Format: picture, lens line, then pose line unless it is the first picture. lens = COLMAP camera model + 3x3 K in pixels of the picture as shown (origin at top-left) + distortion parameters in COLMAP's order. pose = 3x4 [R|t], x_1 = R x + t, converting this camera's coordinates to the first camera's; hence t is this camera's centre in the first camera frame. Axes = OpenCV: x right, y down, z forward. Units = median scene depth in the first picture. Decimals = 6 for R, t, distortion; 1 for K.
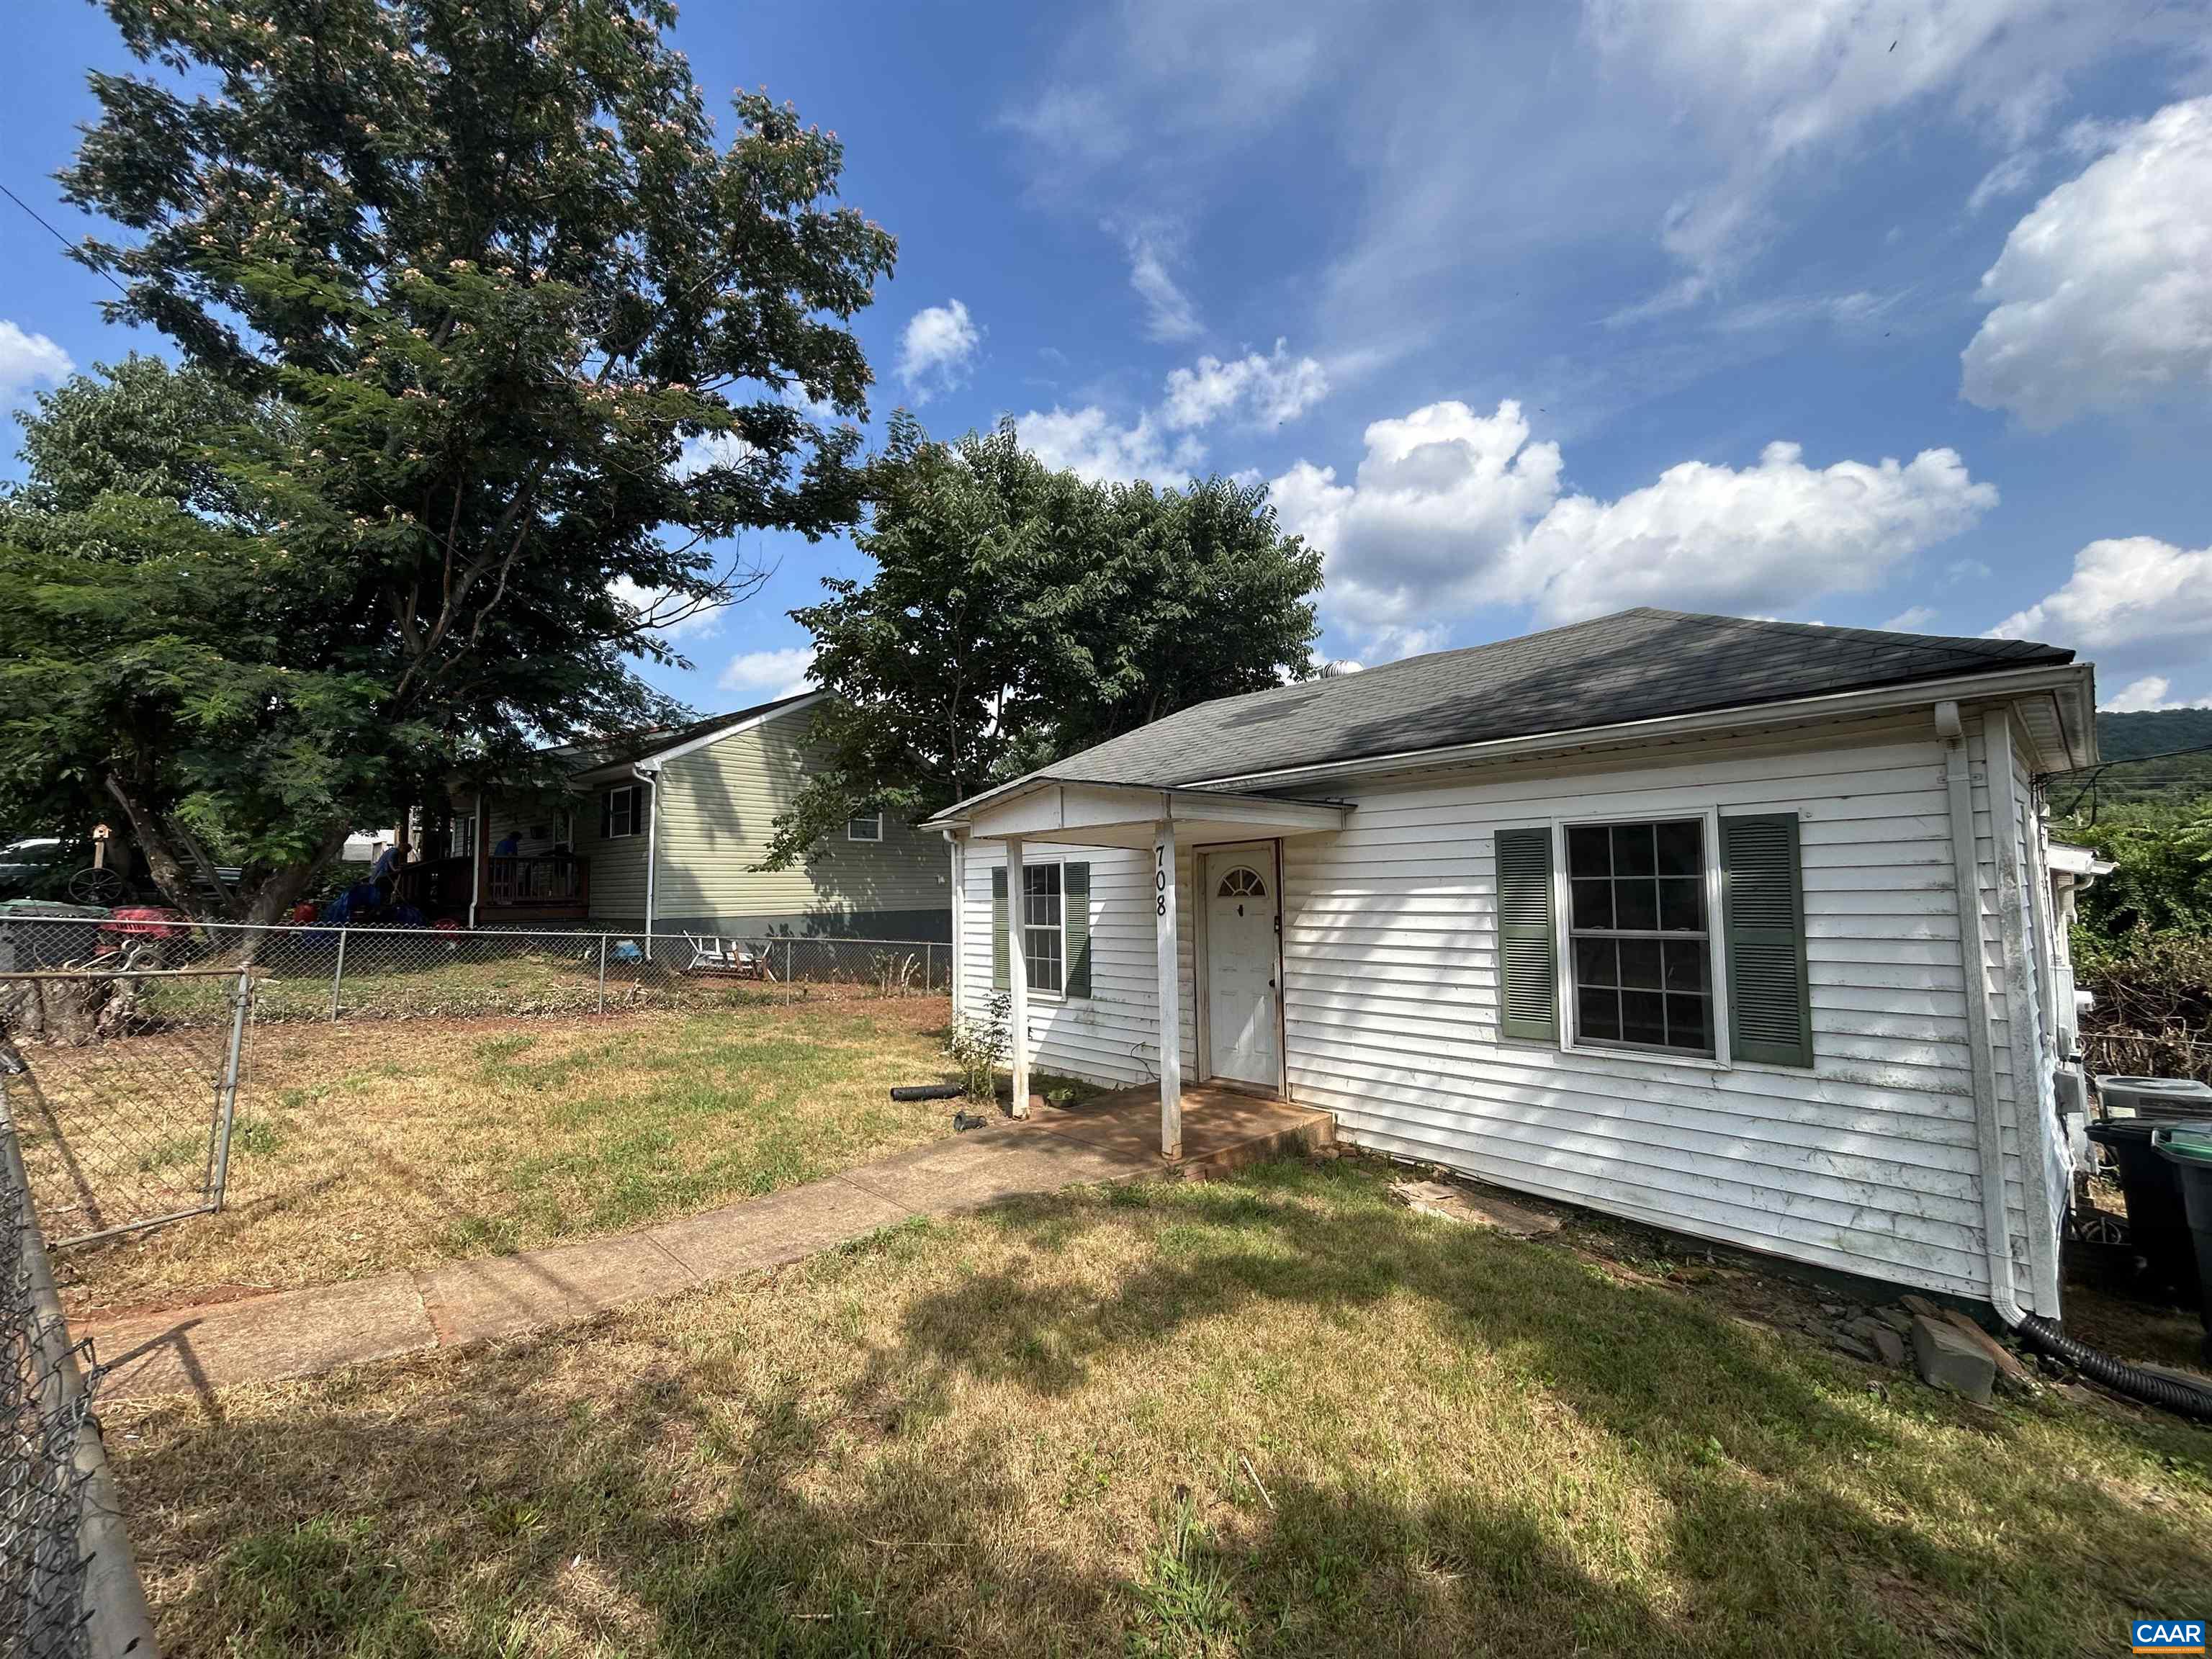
lens RADIAL K [[922.8, 0, 1110.2], [0, 922.8, 833.9], [0, 0, 1]] dist [0.018457, -0.000380]
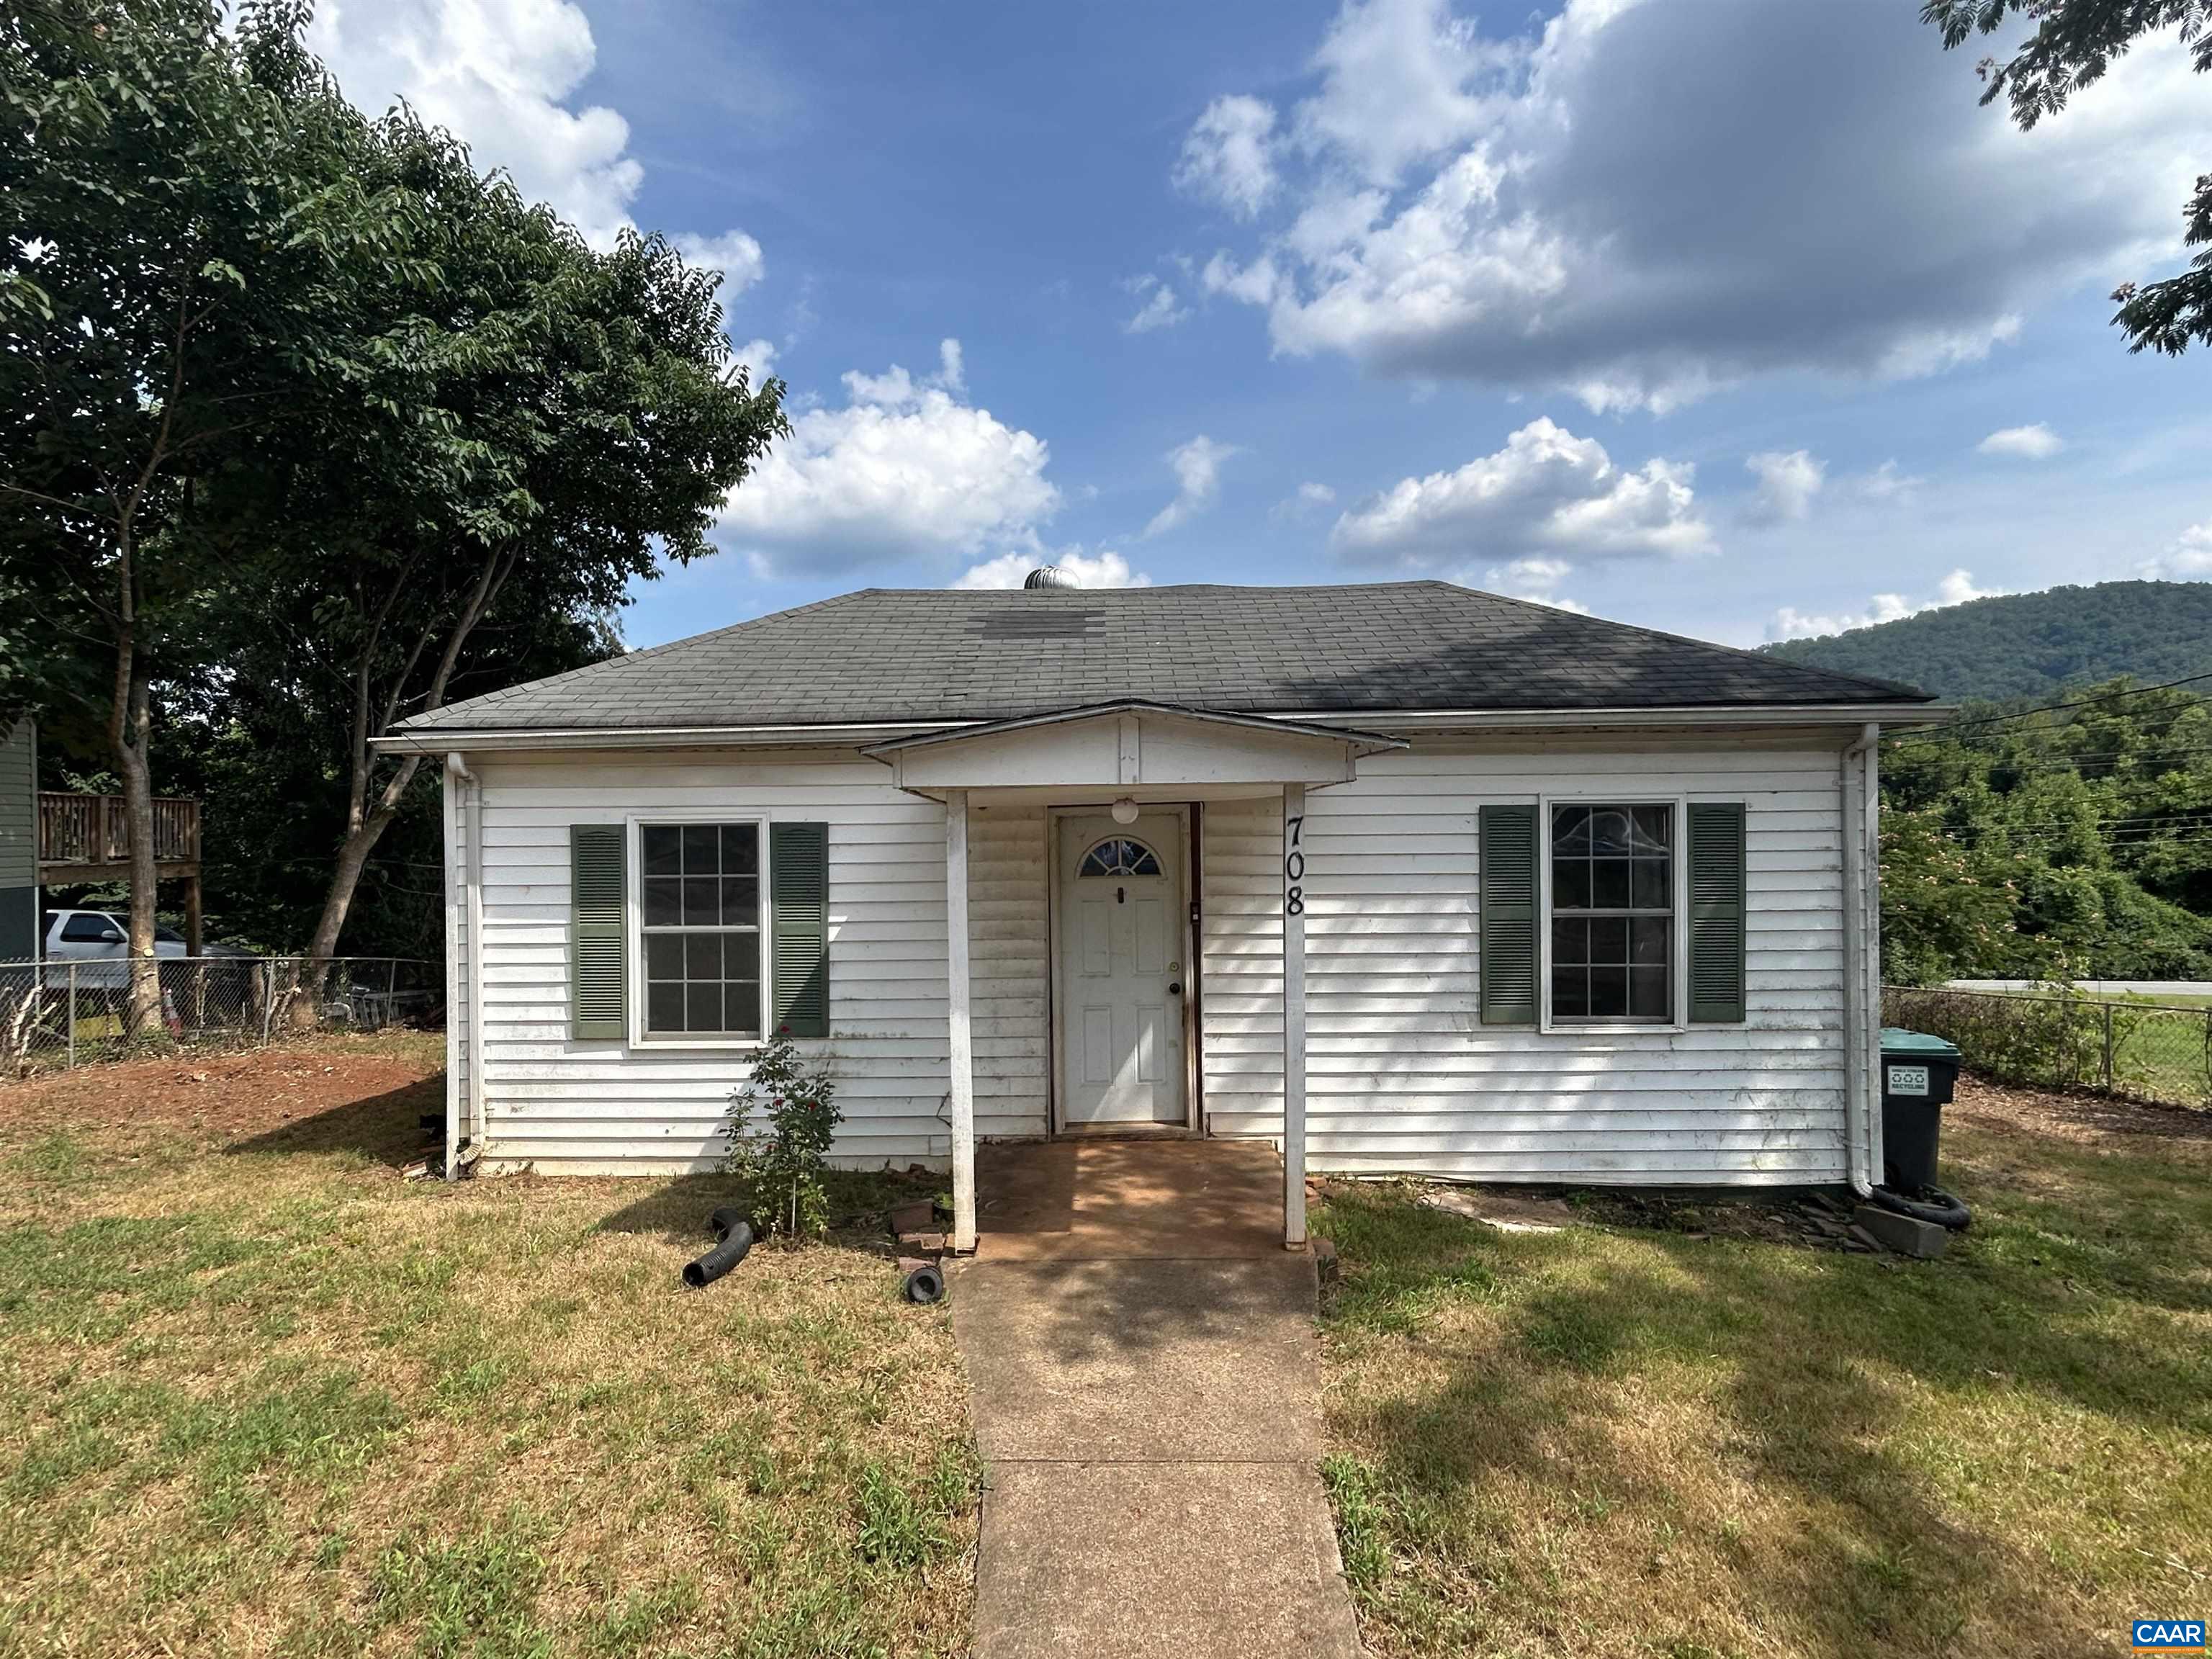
lens RADIAL K [[1112.4, 0, 1068.8], [0, 1112.4, 827.7], [0, 0, 1]] dist [0.001846, 0.002504]
pose [[0.689587, 0.006356, 0.724175, -0.669854], [-0.047766, 0.998183, 0.036724, -0.002417], [-0.722626, -0.059915, 0.688638, 0.526389]]
